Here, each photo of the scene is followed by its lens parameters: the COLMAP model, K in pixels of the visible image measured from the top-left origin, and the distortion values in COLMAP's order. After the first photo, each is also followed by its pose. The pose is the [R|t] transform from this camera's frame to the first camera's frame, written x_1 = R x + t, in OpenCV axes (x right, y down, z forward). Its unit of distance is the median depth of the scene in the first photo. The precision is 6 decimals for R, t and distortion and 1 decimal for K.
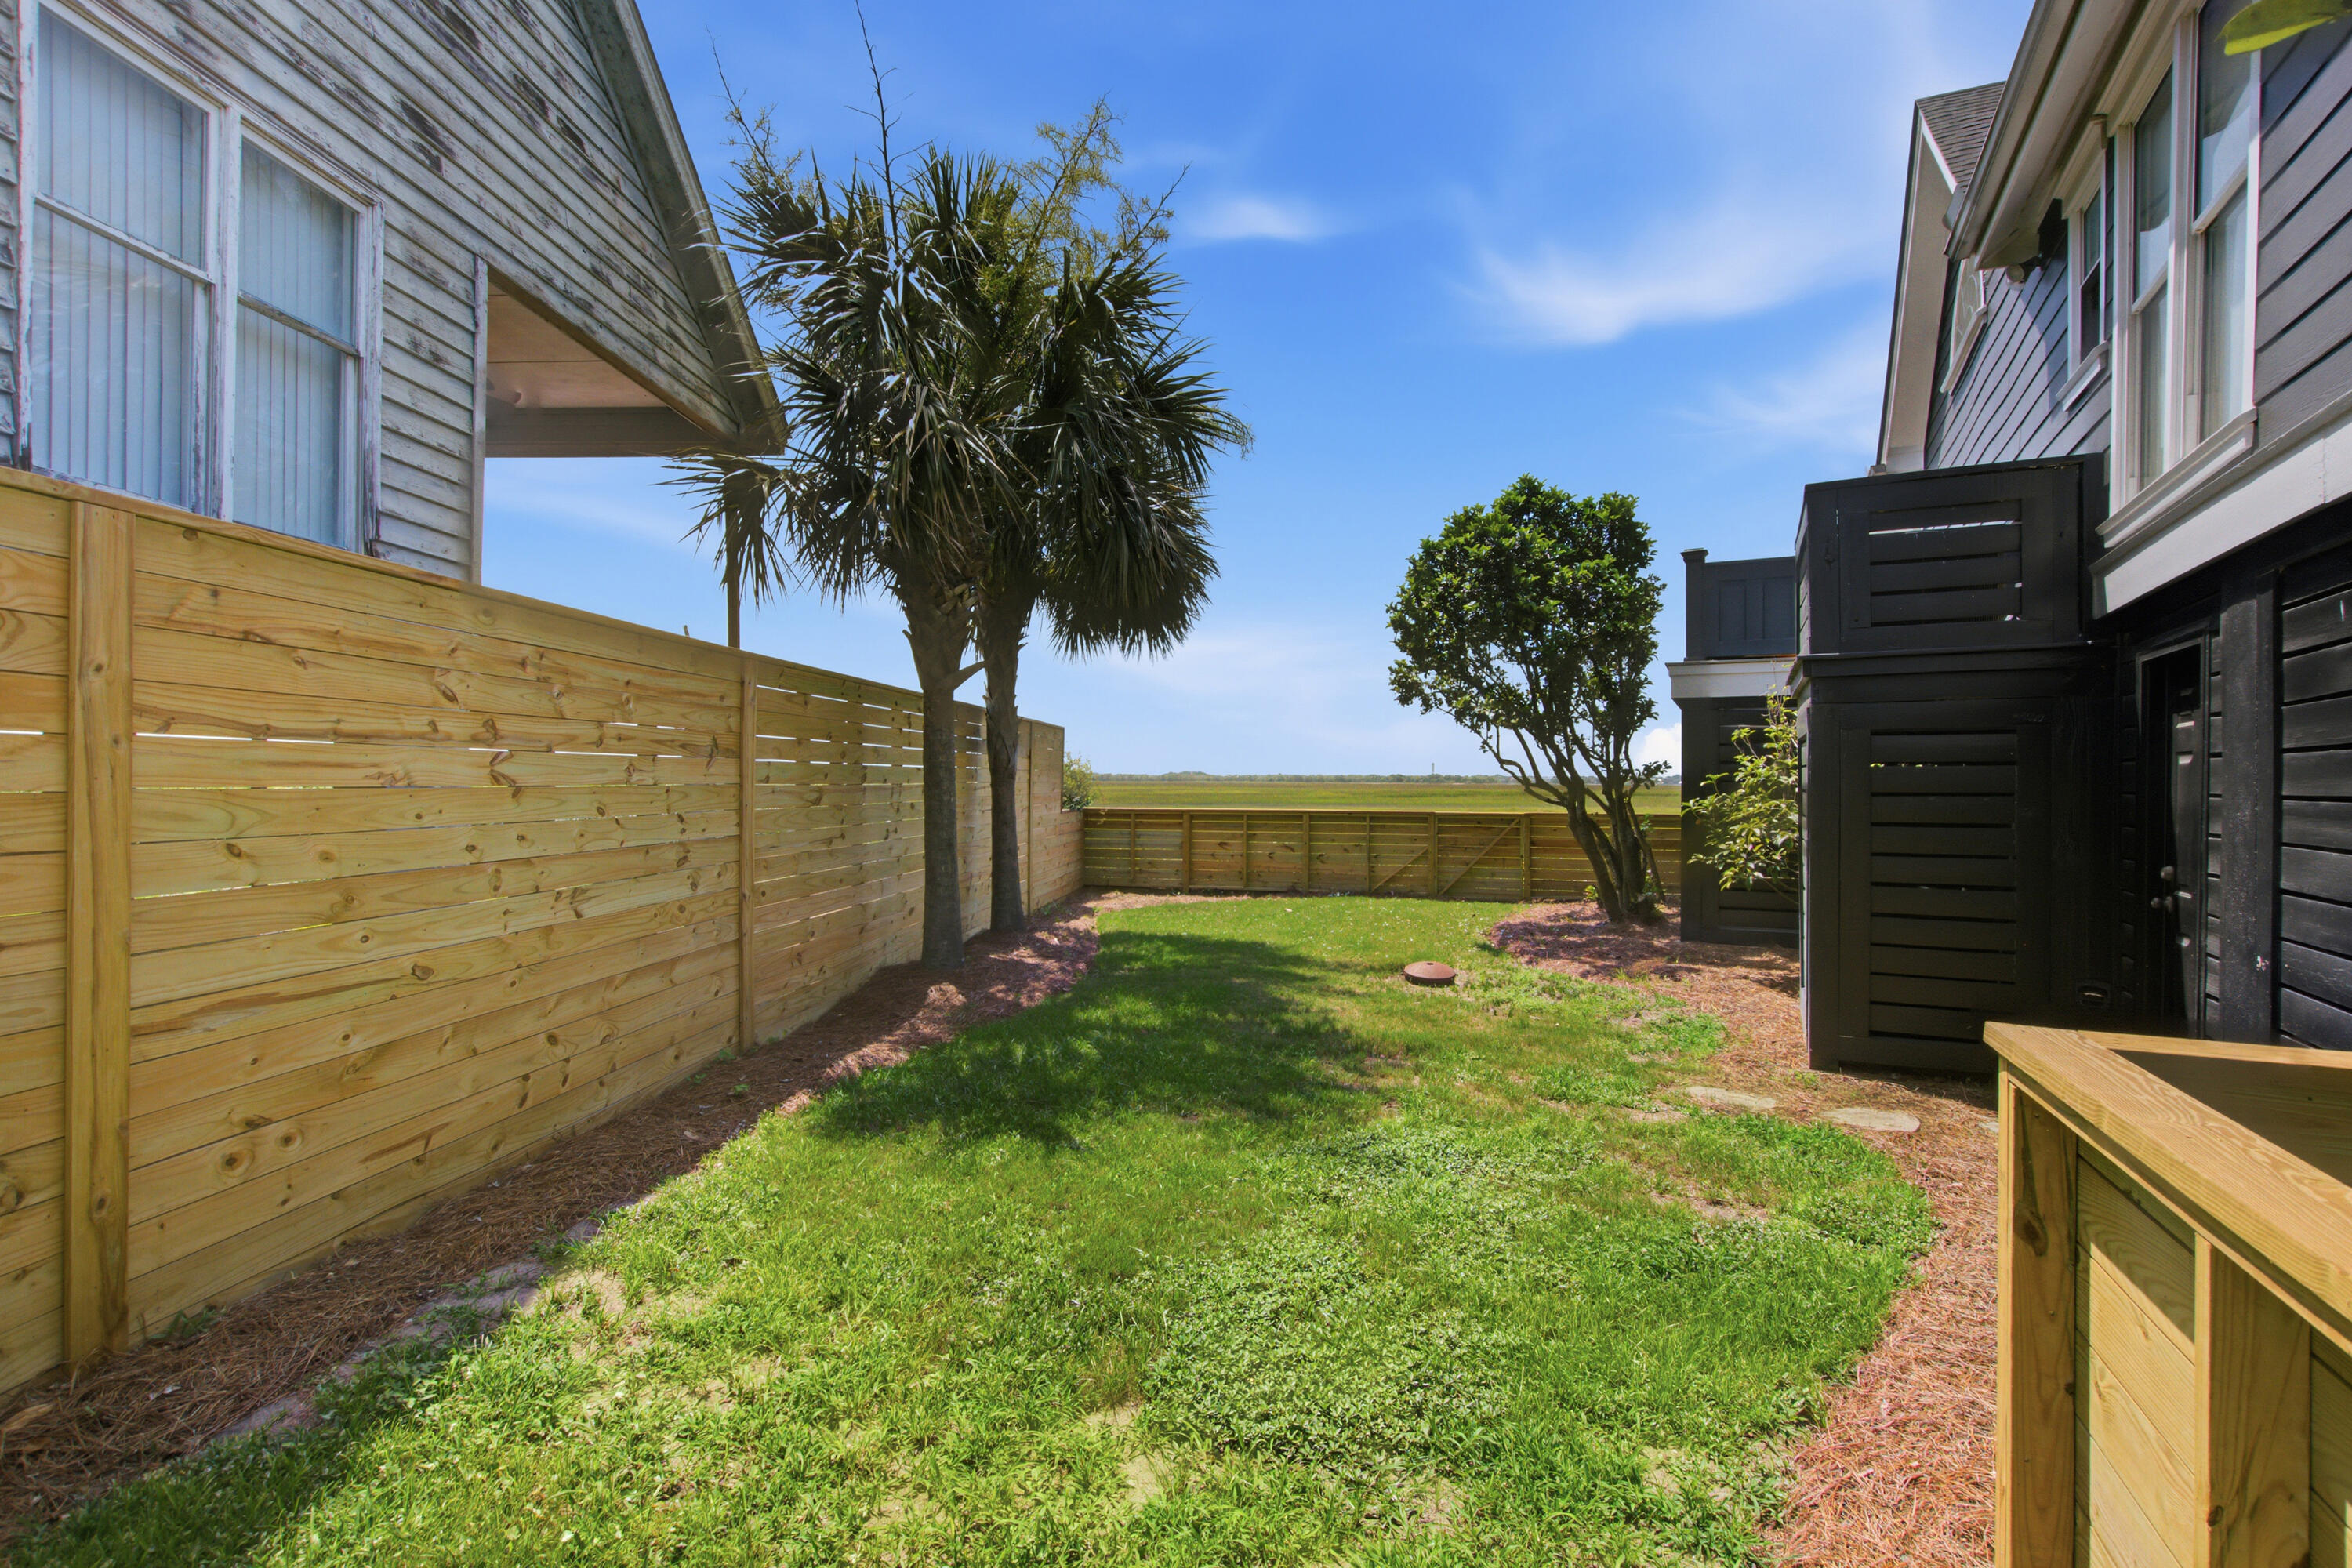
lens RADIAL K [[1120.6, 0, 1179.1], [0, 1120.6, 786.6], [0, 0, 1]] dist [-0.005790, -0.000248]
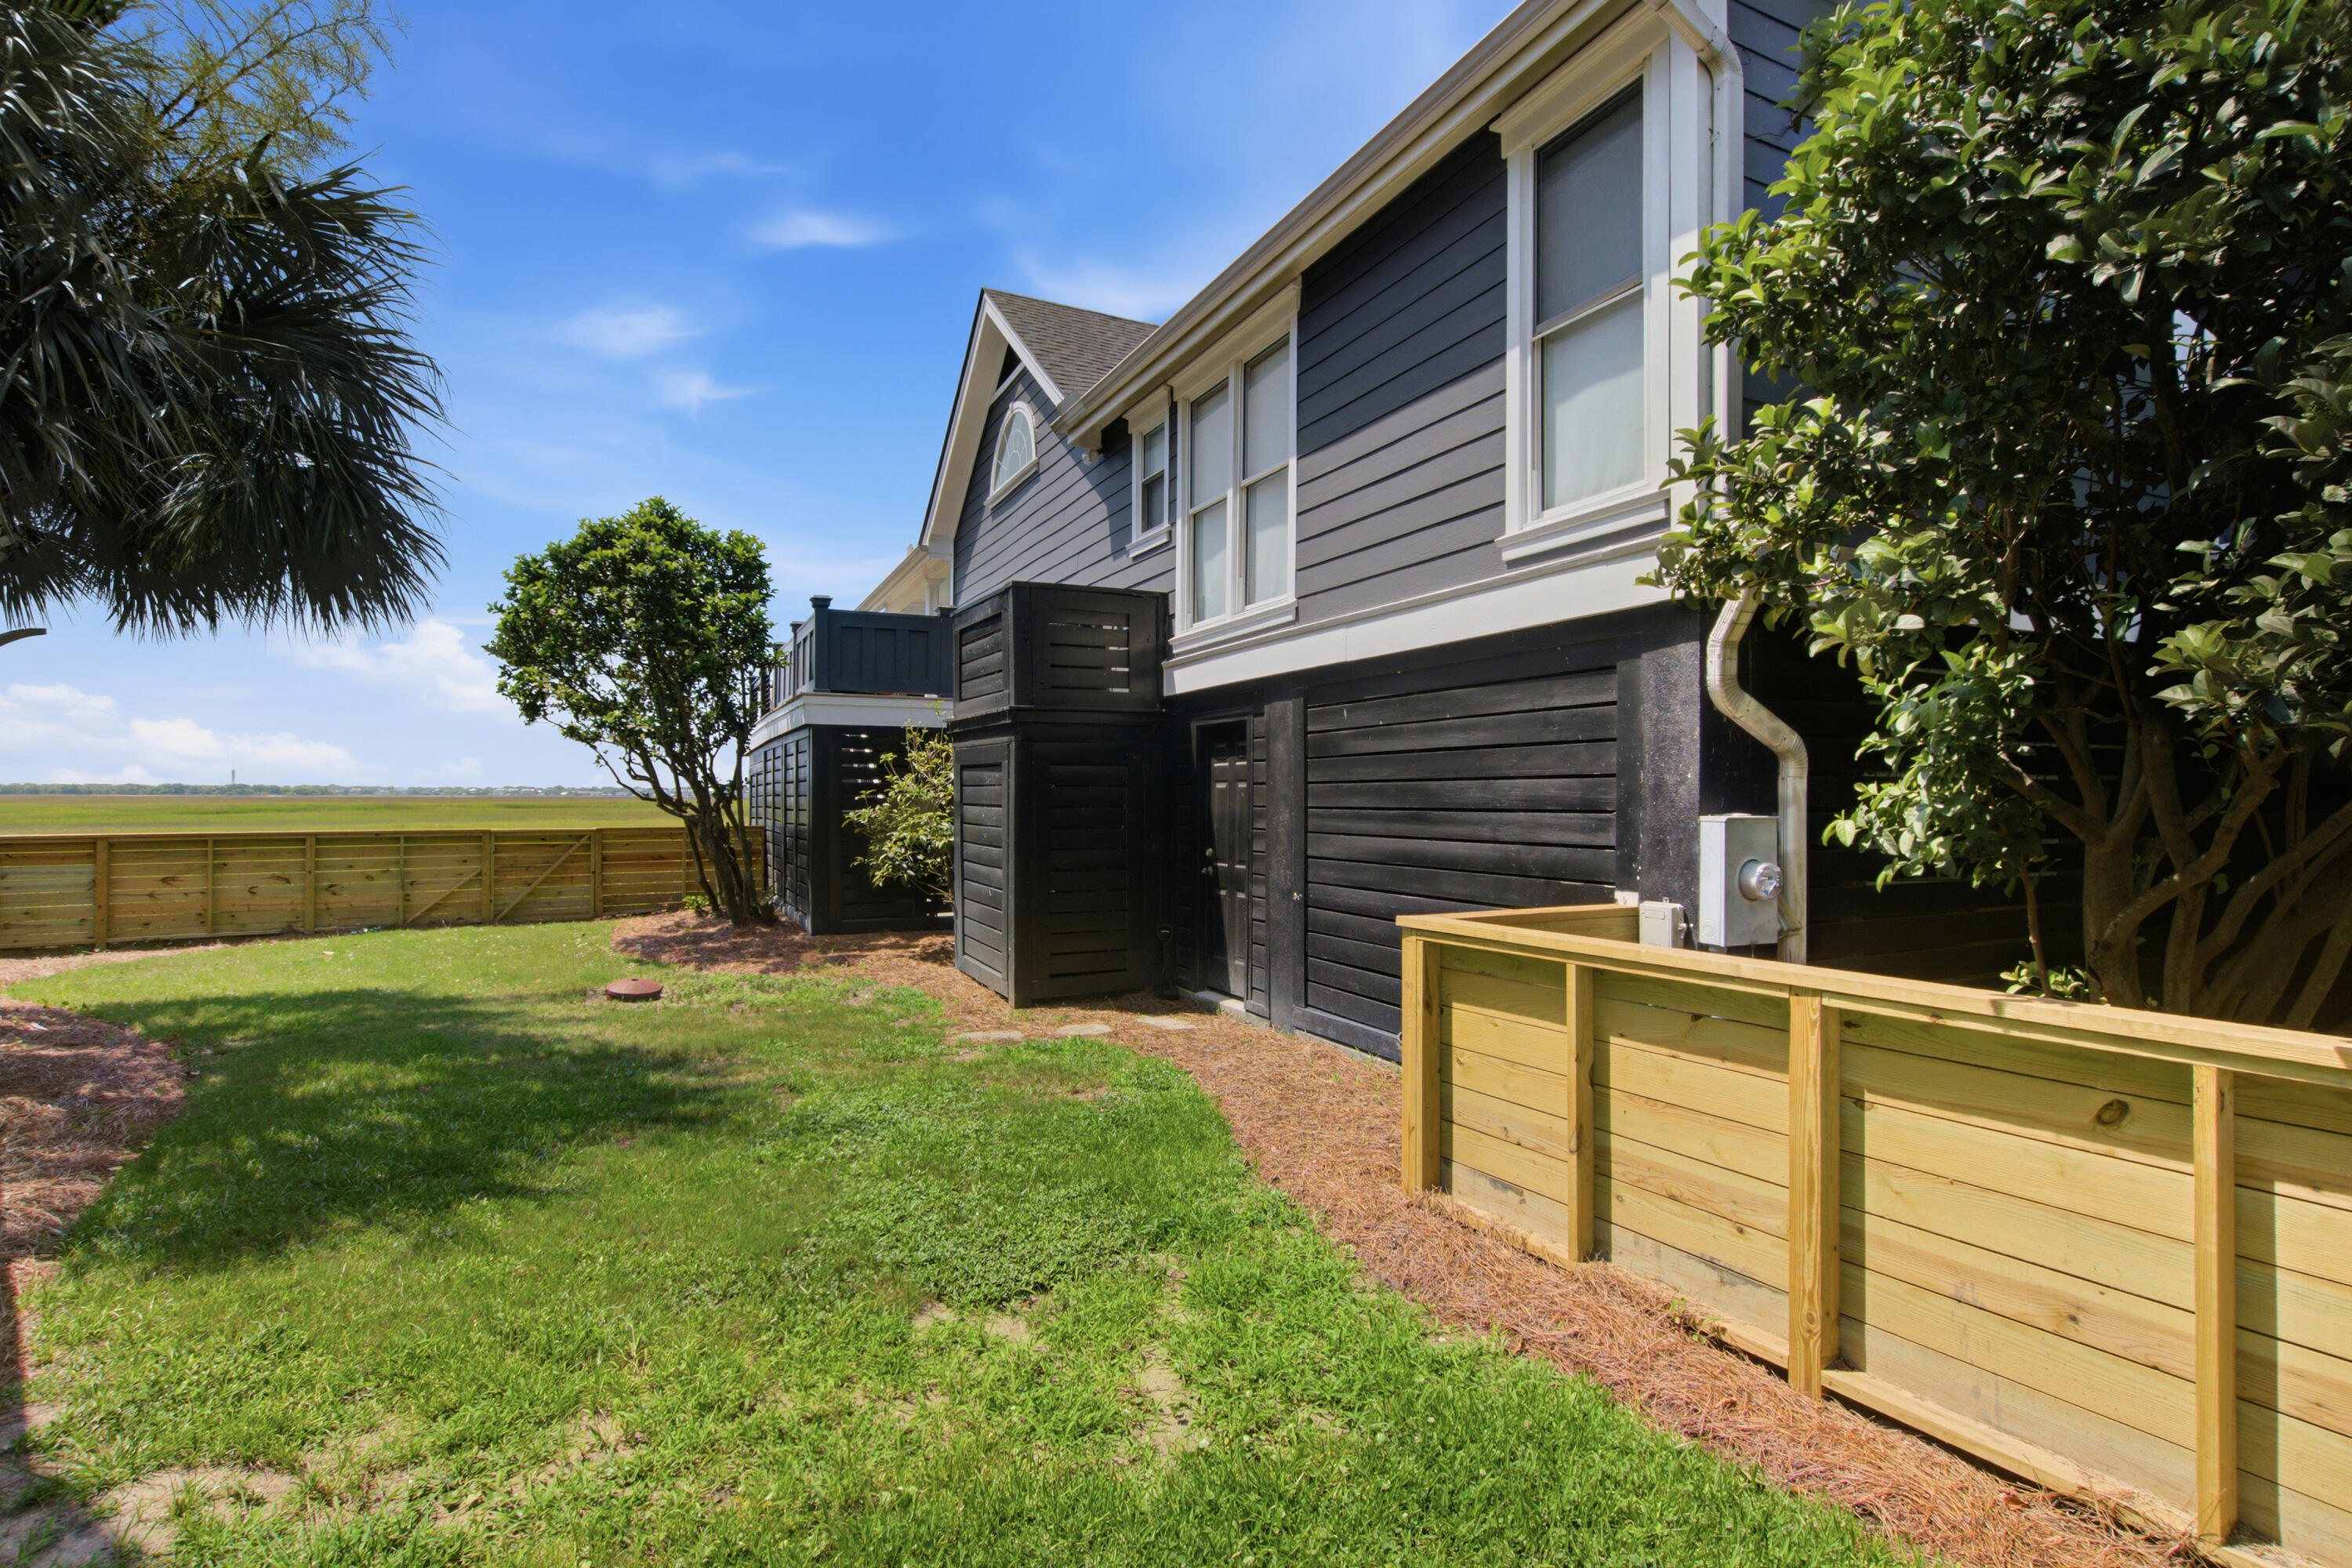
lens RADIAL K [[1120.6, 0, 1179.1], [0, 1120.6, 786.6], [0, 0, 1]] dist [-0.005790, -0.000248]
pose [[0.604178, 0.005397, 0.796831, -0.295002], [0.003296, 0.999952, -0.009272, -0.003935], [-0.796842, 0.008229, 0.604131, 0.008995]]
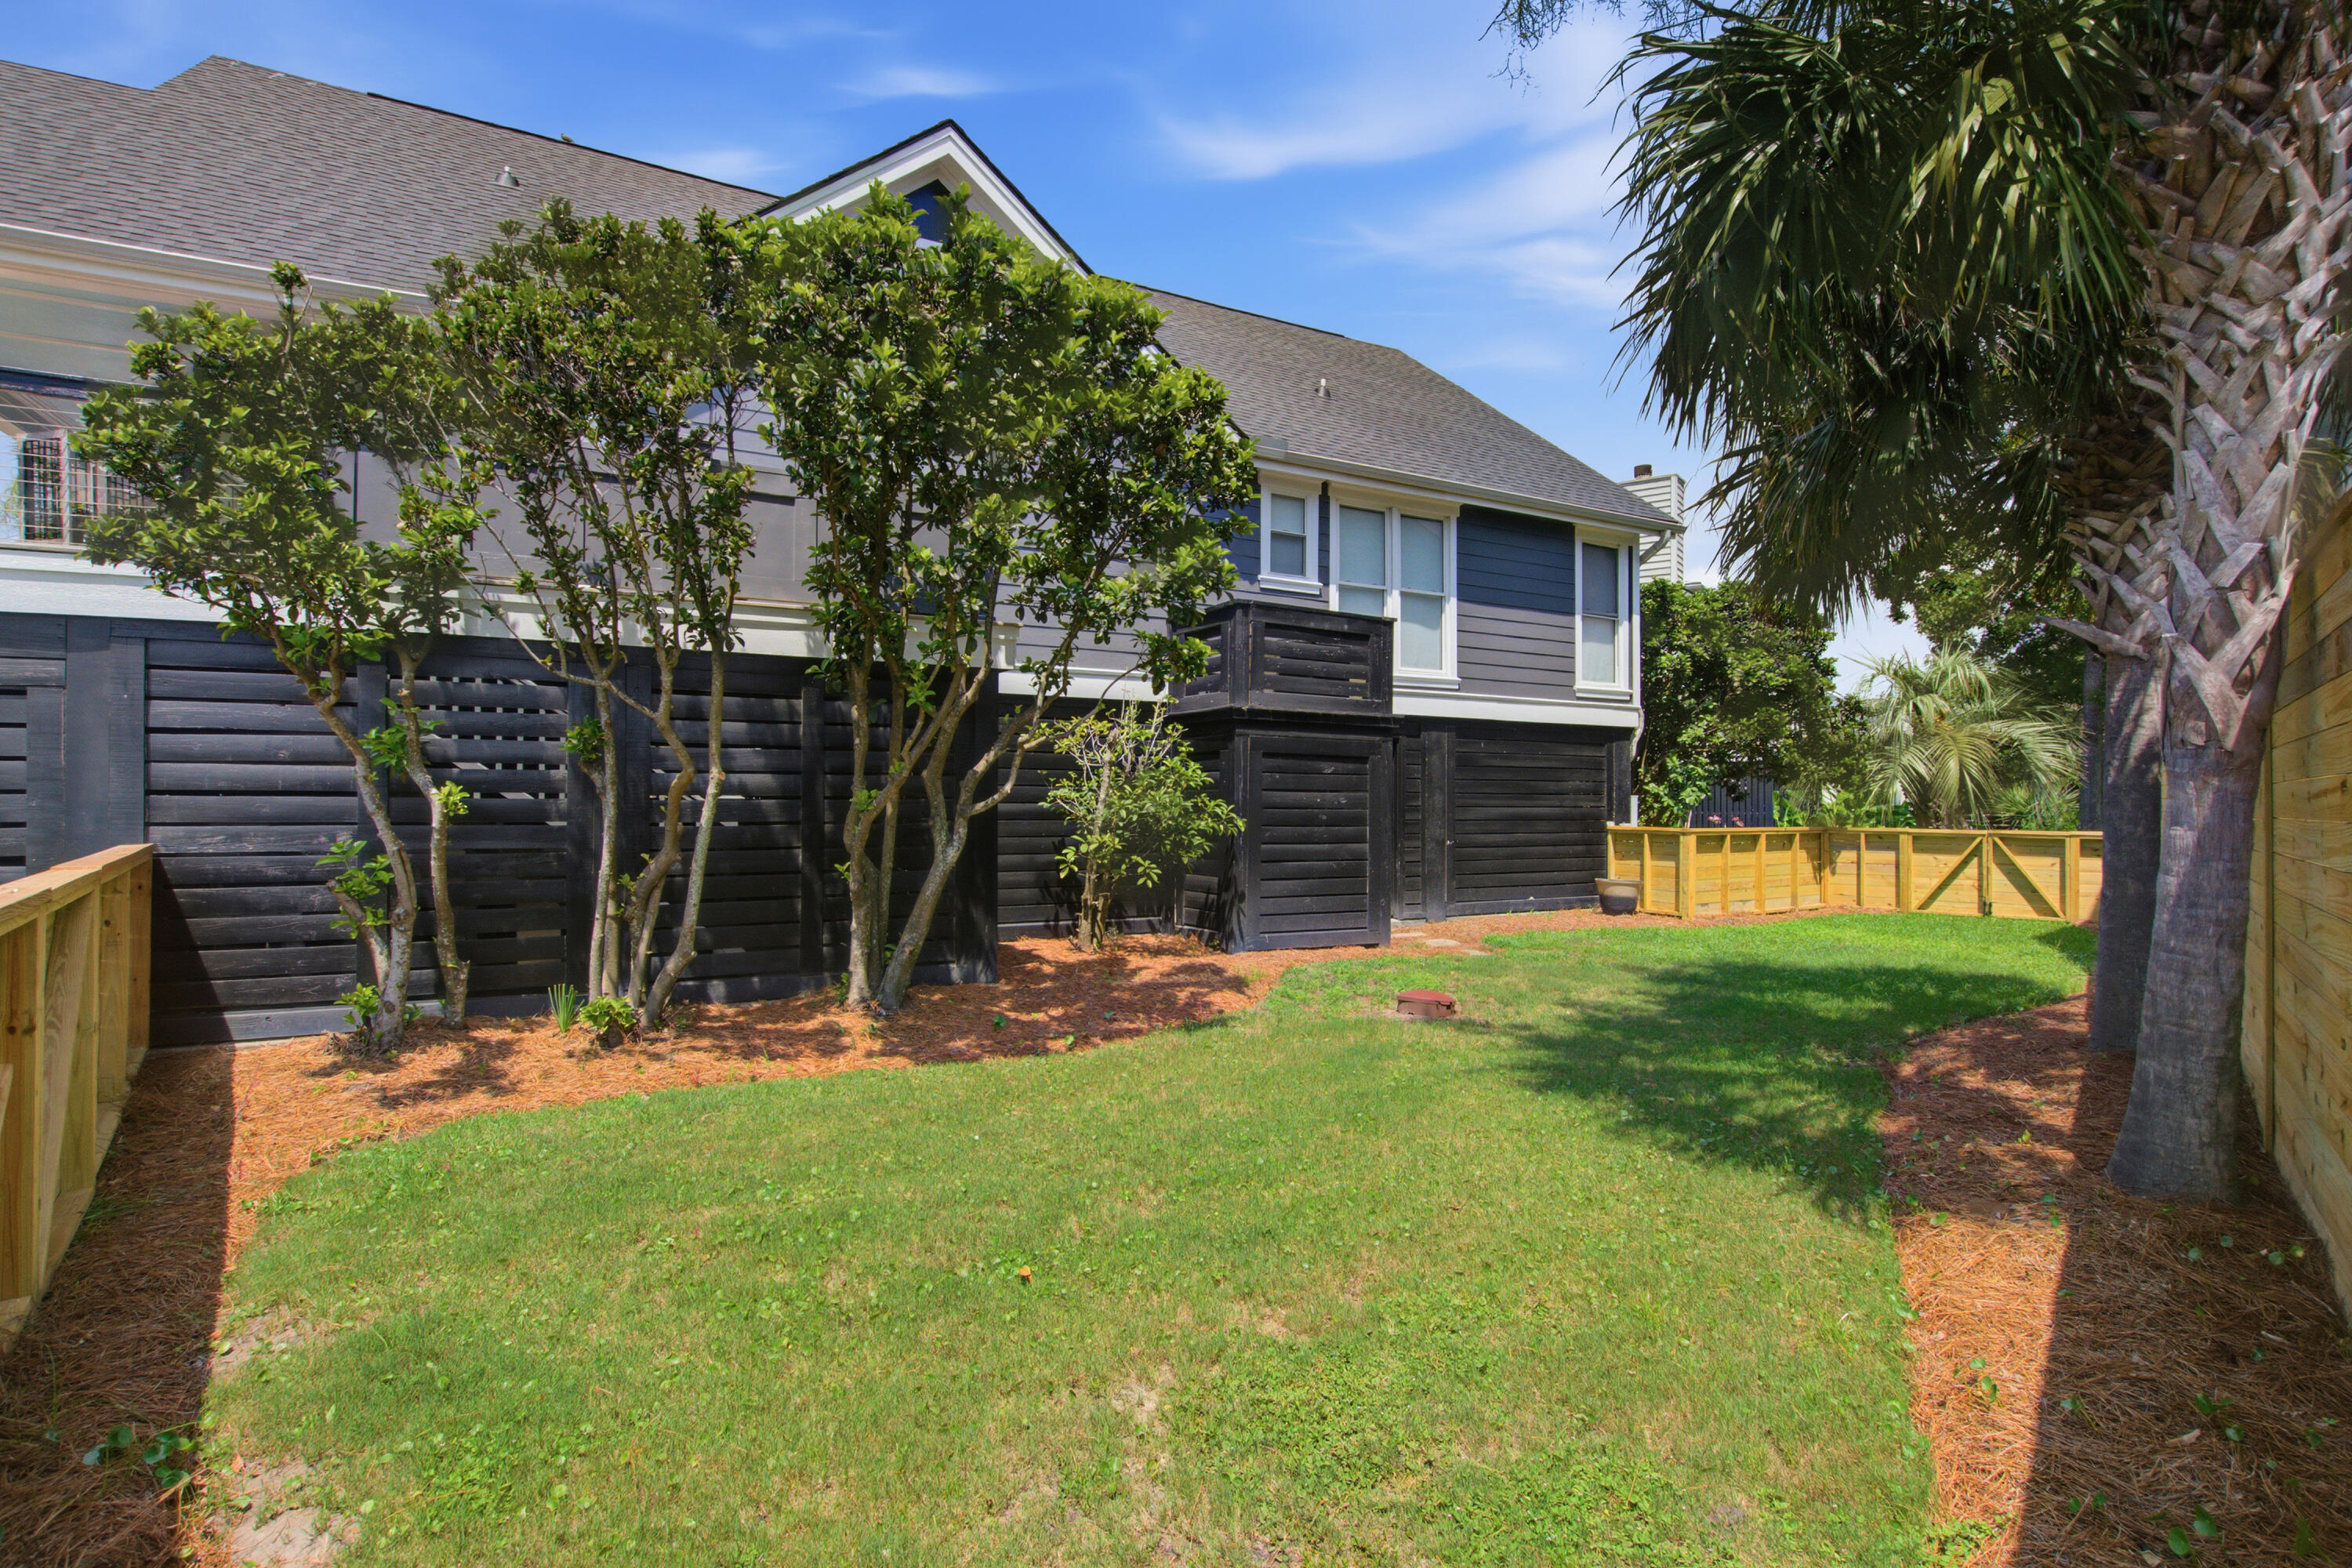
lens RADIAL K [[1120.6, 0, 1179.1], [0, 1120.6, 786.6], [0, 0, 1]] dist [-0.005790, -0.000248]
pose [[-0.835703, 0.002548, 0.549176, -0.087219], [0.000169, 0.999990, -0.004383, 0.001637], [-0.549182, -0.003570, -0.835695, 1.916774]]
